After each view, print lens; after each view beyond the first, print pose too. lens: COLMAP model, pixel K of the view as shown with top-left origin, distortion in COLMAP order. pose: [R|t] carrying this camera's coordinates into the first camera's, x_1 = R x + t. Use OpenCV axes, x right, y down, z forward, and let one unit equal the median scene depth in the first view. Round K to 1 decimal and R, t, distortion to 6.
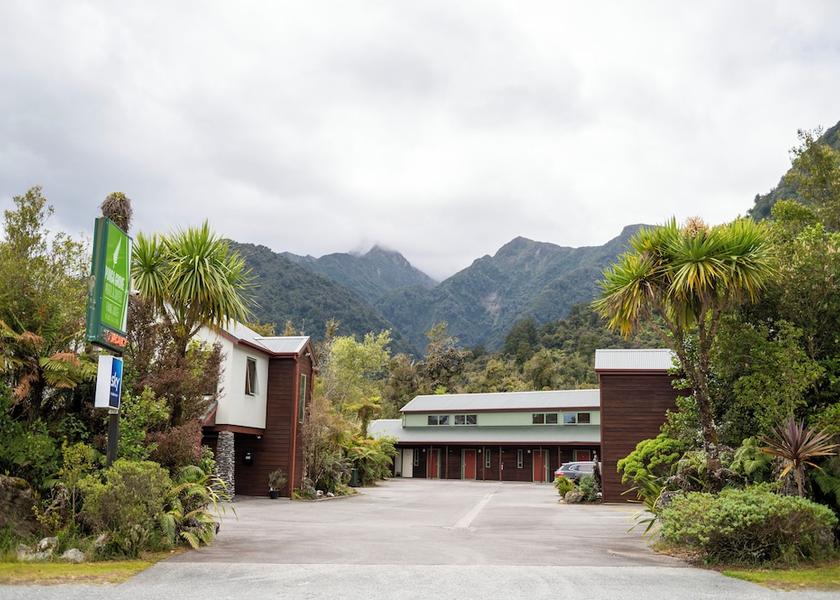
lens RADIAL K [[861.7, 0, 420.0], [0, 861.7, 300.0], [0, 0, 1]] dist [-0.007051, -0.009138]
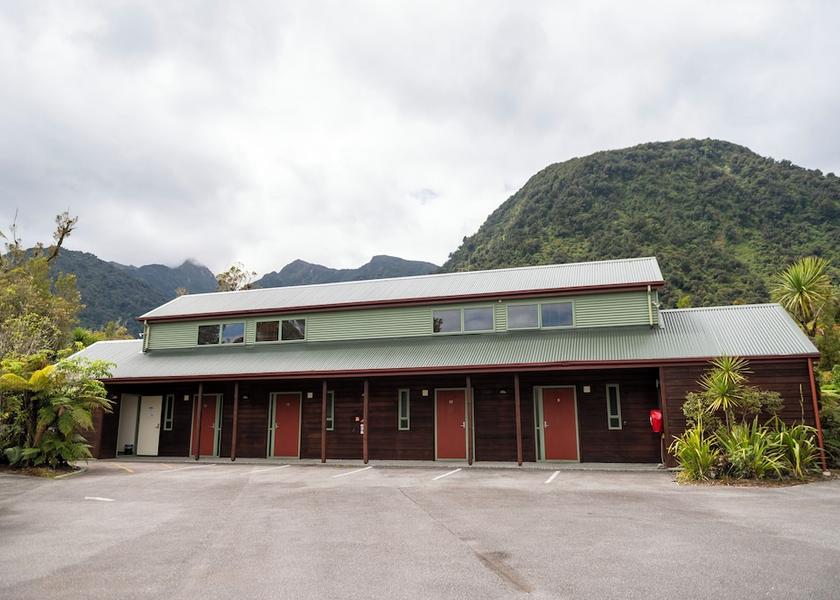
lens RADIAL K [[611.9, 0, 420.0], [0, 611.9, 300.0], [0, 0, 1]] dist [-0.009129, -0.006966]
pose [[0.950405, 0.037017, 0.308805, 0.021740], [-0.033414, 0.999298, -0.016950, 0.127020], [-0.309215, 0.005791, 0.950974, 0.663415]]
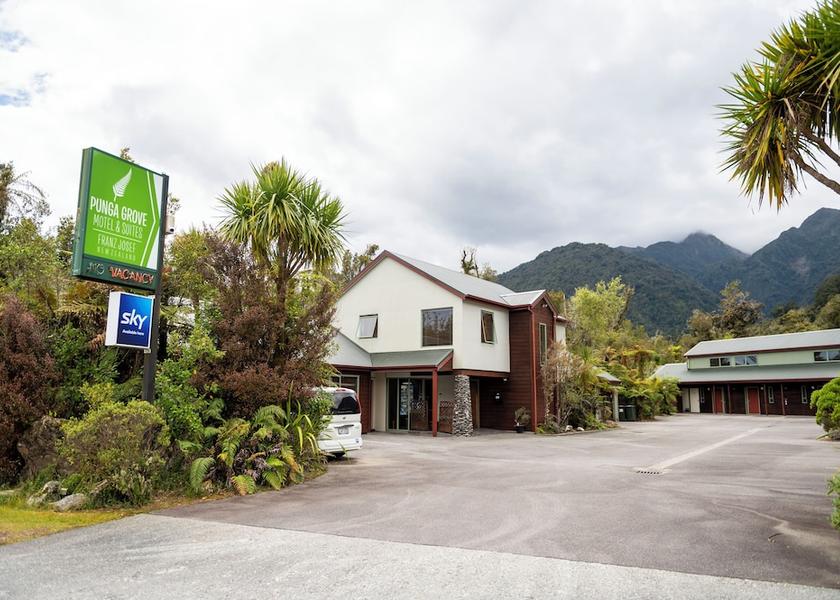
lens RADIAL K [[611.9, 0, 420.0], [0, 611.9, 300.0], [0, 0, 1]] dist [-0.009129, -0.006966]
pose [[0.883290, -0.088419, -0.460413, 0.051309], [0.098222, 0.995161, -0.002676, 0.022525], [0.458422, -0.042859, 0.887701, 0.114585]]
